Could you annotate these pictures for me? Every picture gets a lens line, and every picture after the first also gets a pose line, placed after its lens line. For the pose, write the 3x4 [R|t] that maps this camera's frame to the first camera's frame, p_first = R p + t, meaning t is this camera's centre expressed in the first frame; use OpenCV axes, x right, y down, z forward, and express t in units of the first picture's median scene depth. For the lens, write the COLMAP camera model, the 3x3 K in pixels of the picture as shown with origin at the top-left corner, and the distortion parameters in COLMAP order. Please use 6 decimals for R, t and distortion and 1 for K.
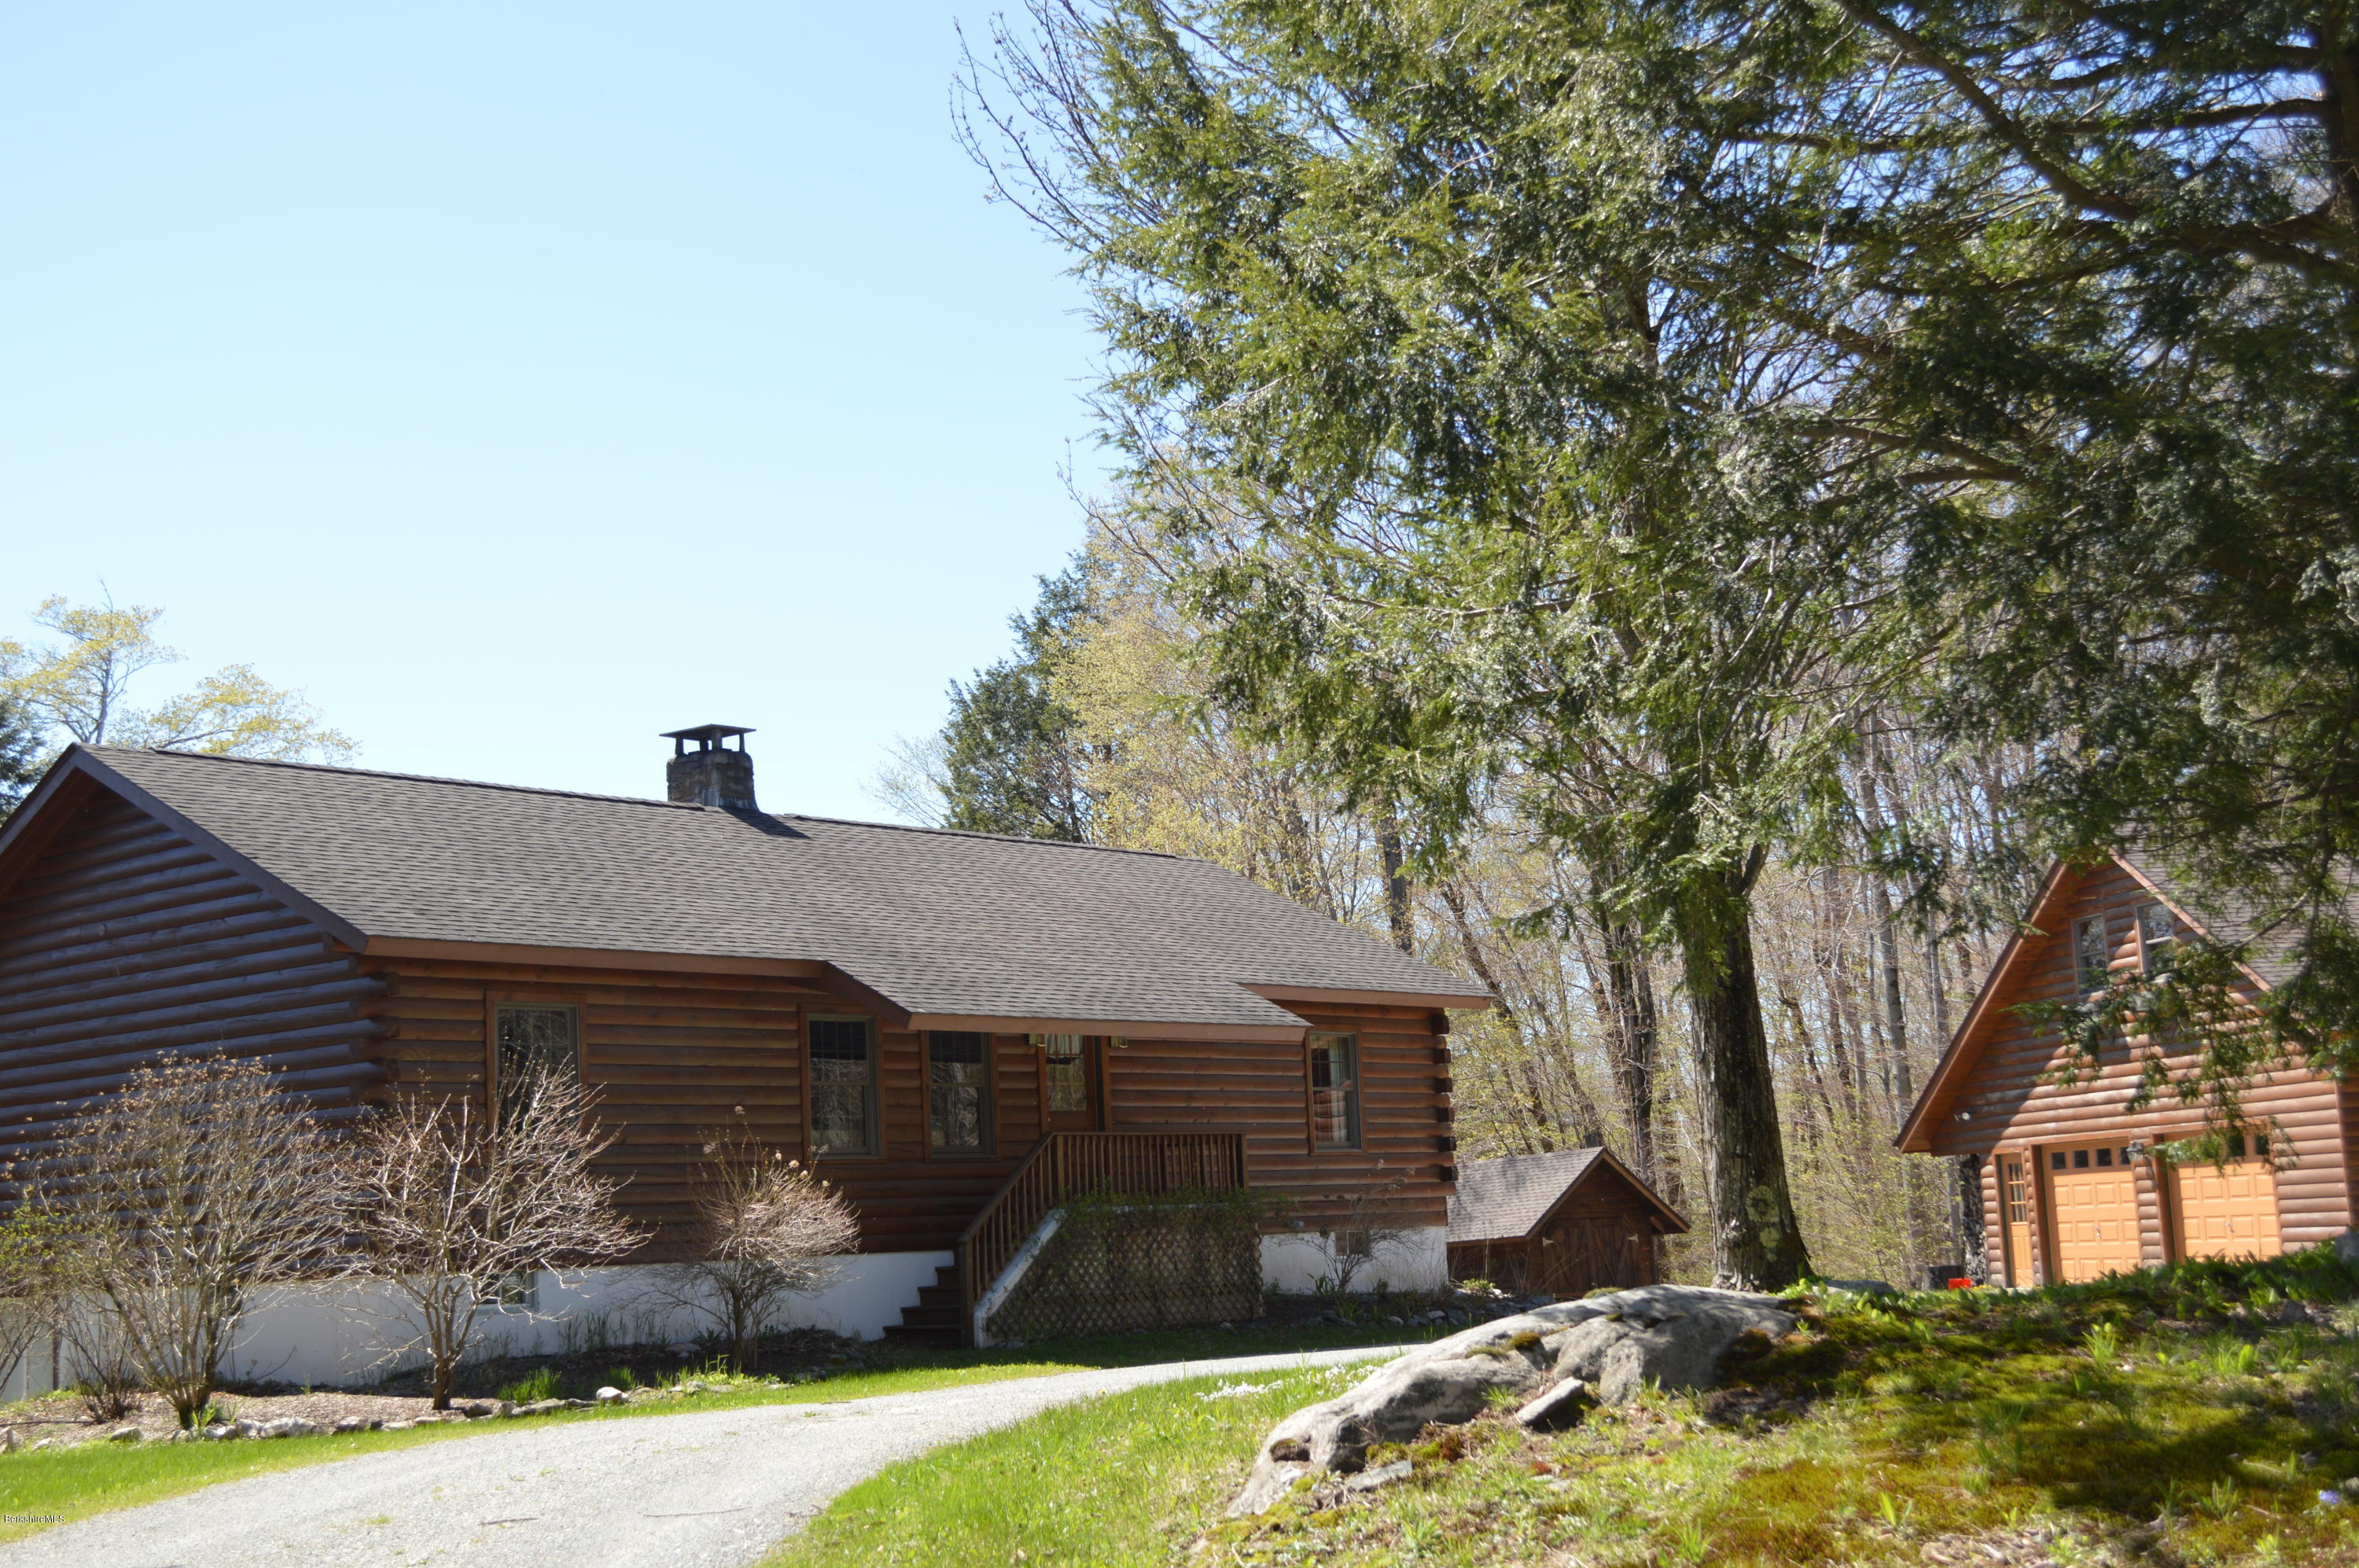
lens RADIAL K [[3026.7, 0, 1171.4], [0, 3026.7, 771.3], [0, 0, 1]] dist [-0.036018, 0.002027]
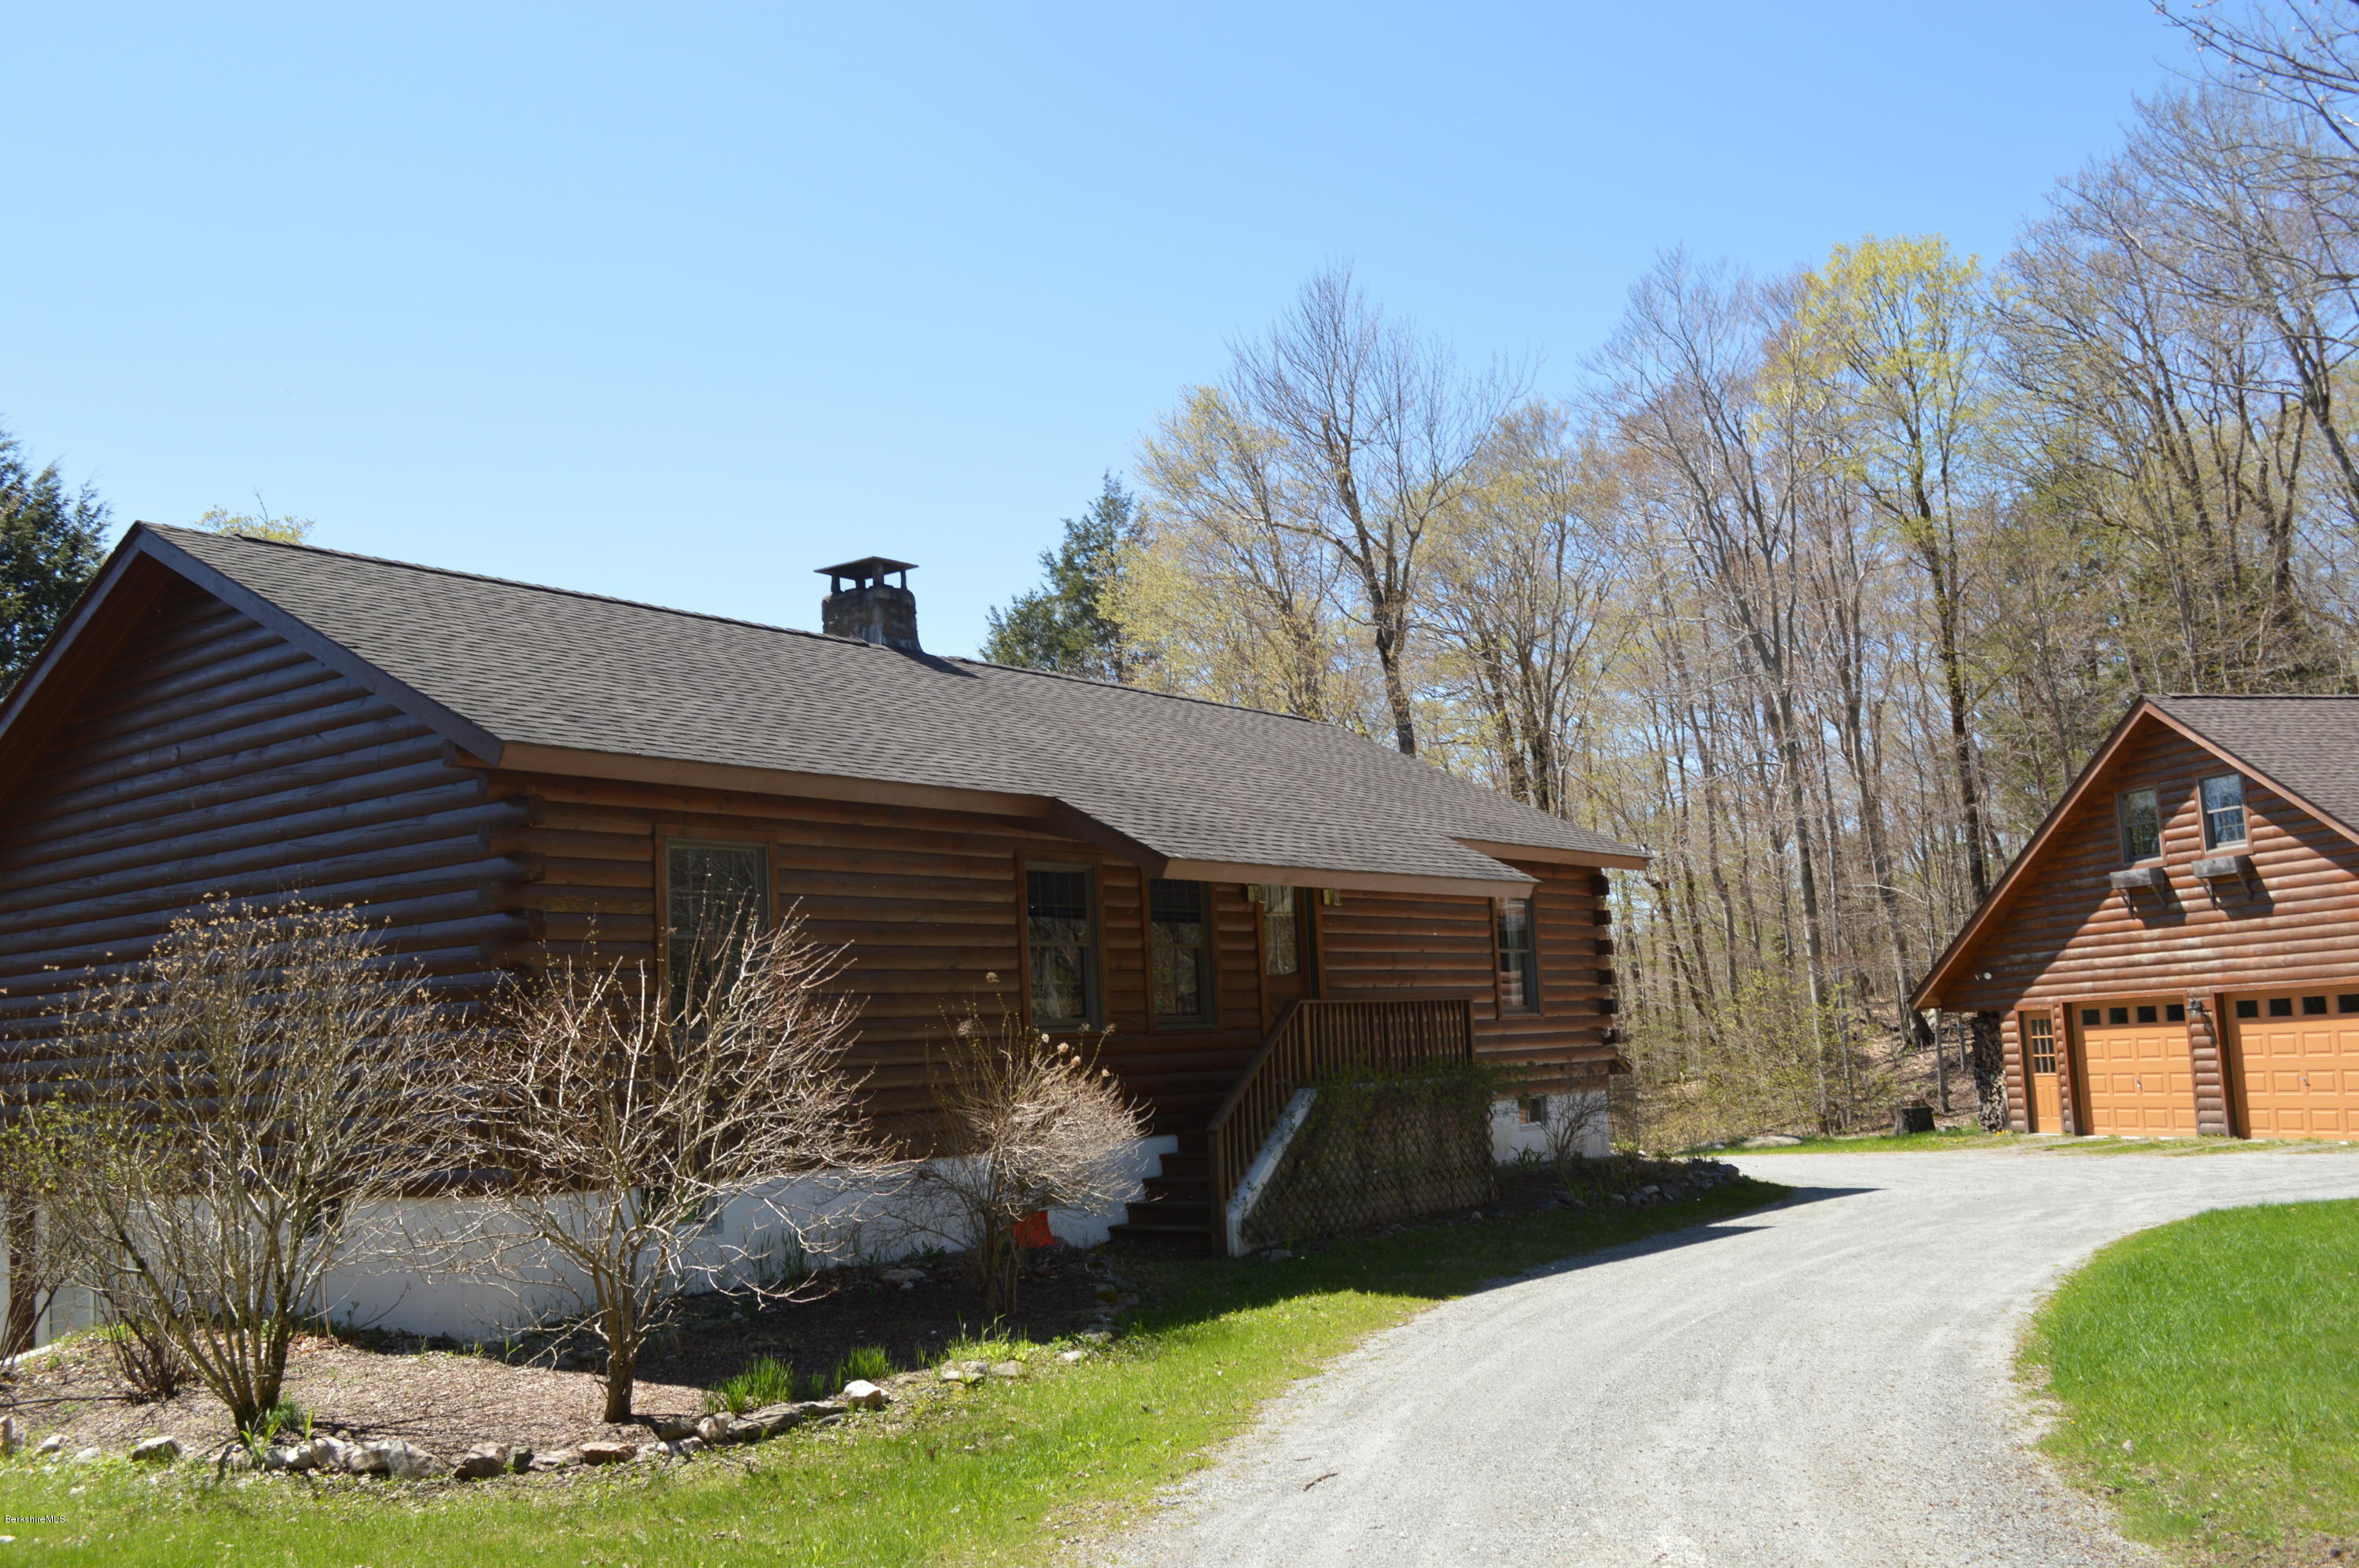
lens RADIAL K [[2135.7, 0, 1172.5], [0, 2135.7, 772.2], [0, 0, 1]] dist [-0.075772, 0.016233]
pose [[0.998684, 0.005380, 0.050999, -0.106751], [-0.006436, 0.999768, 0.020568, 0.041451], [-0.050877, -0.020869, 0.998487, 0.391464]]
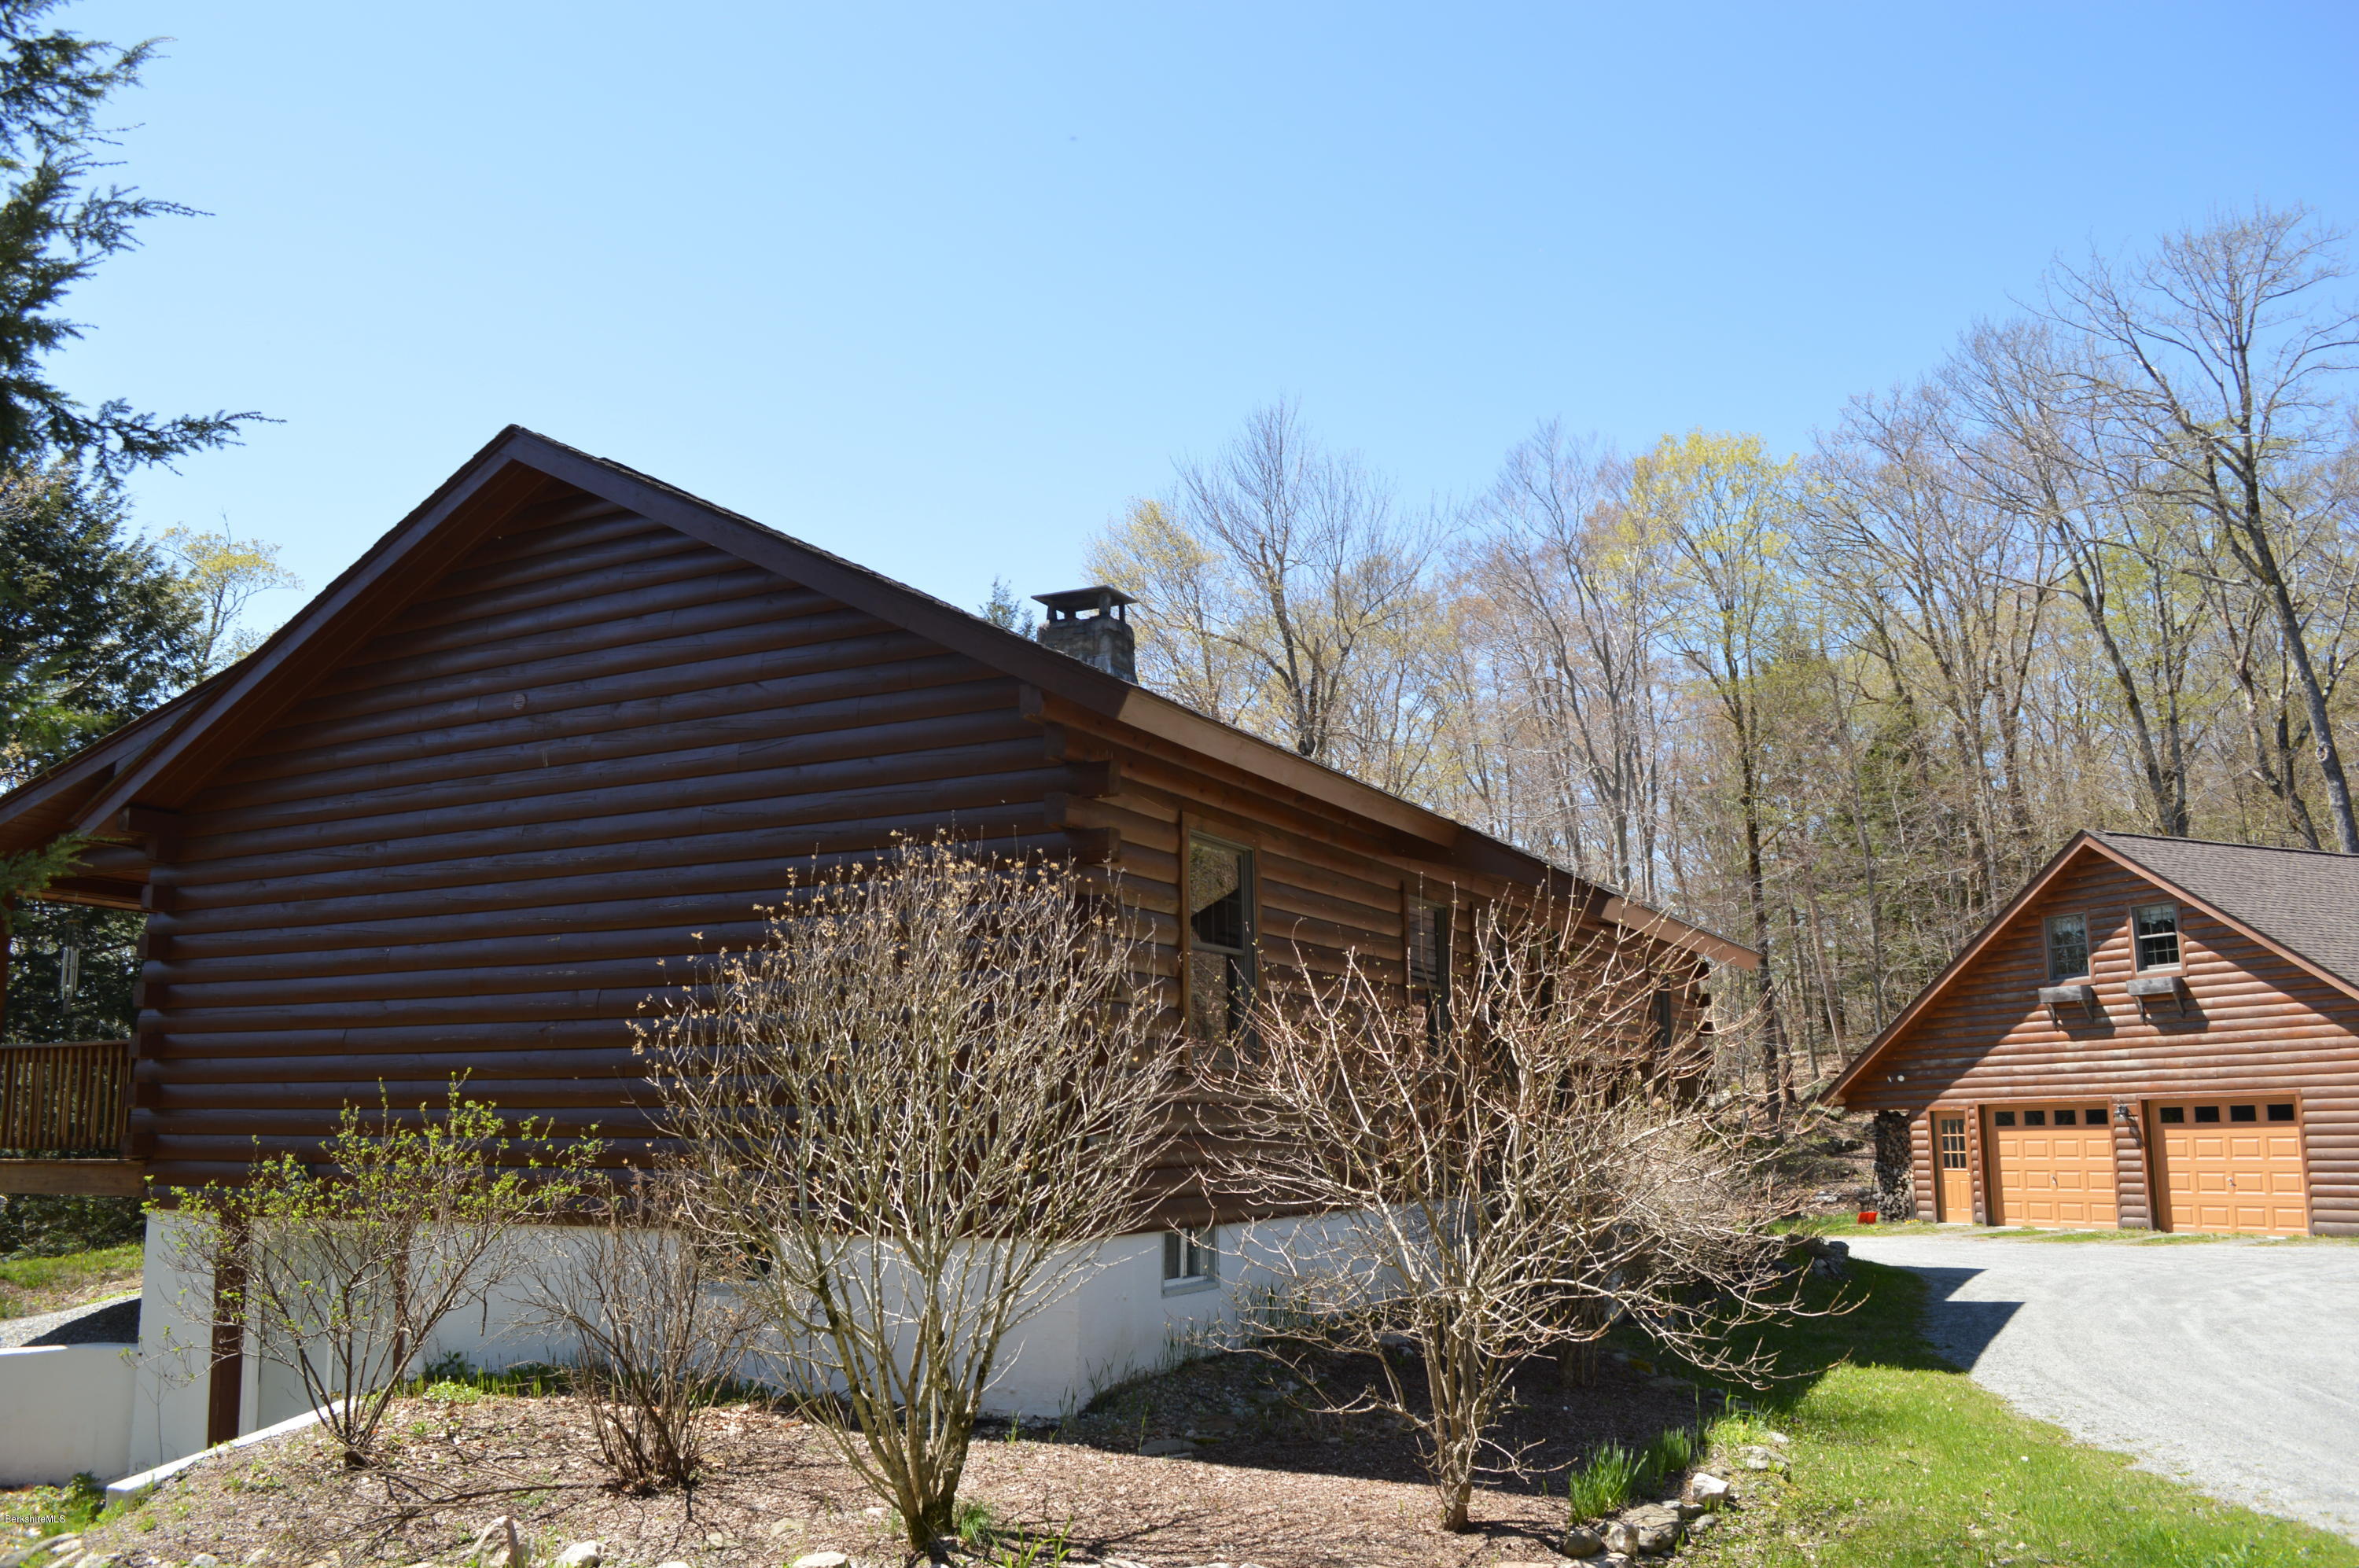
lens RADIAL K [[1872.8, 0, 1167.3], [0, 1872.8, 781.9], [0, 0, 1]] dist [-0.084529, 0.010433]
pose [[0.976052, 0.078701, 0.202802, -0.276459], [-0.071818, 0.996571, -0.041093, 0.073133], [-0.205341, 0.025544, 0.978357, 0.516929]]
